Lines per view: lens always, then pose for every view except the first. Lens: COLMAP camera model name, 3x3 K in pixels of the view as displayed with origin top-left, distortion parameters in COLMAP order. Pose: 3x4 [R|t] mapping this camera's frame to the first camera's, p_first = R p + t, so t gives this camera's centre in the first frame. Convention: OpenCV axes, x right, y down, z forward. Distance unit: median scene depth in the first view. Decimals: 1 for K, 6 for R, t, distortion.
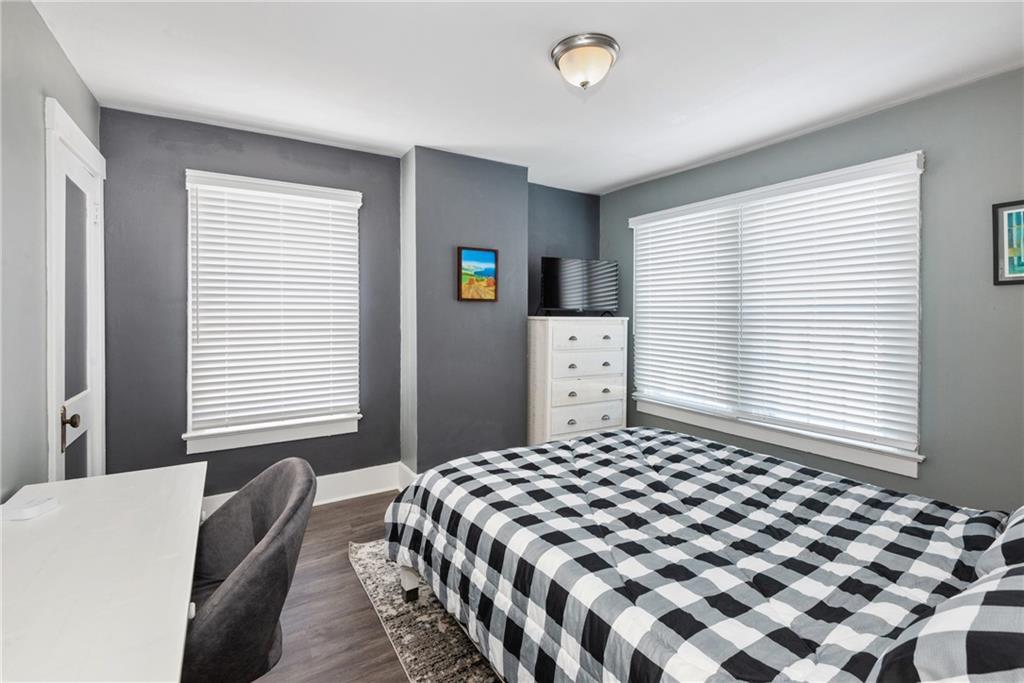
lens RADIAL K [[485.3, 0, 512.0], [0, 485.3, 341.5], [0, 0, 1]] dist [0.063882, -0.035029]
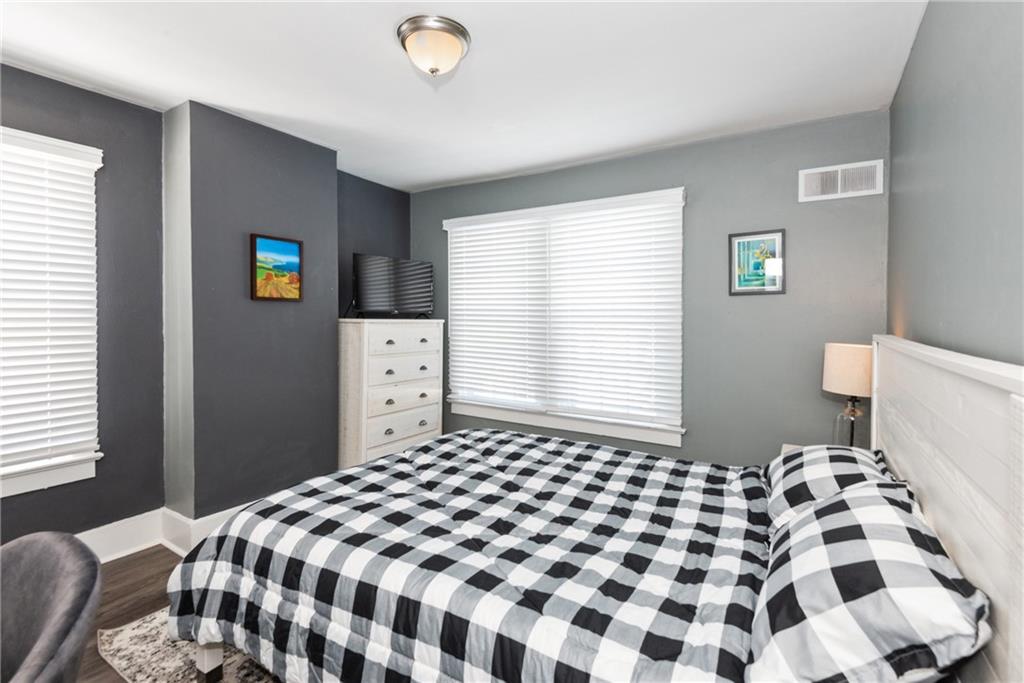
lens RADIAL K [[485.3, 0, 512.0], [0, 485.3, 341.5], [0, 0, 1]] dist [0.063882, -0.035029]
pose [[0.895160, -0.021636, 0.445219, -0.127443], [0.023541, 0.999722, 0.001251, -0.005071], [-0.445123, 0.009361, 0.895421, 0.083696]]
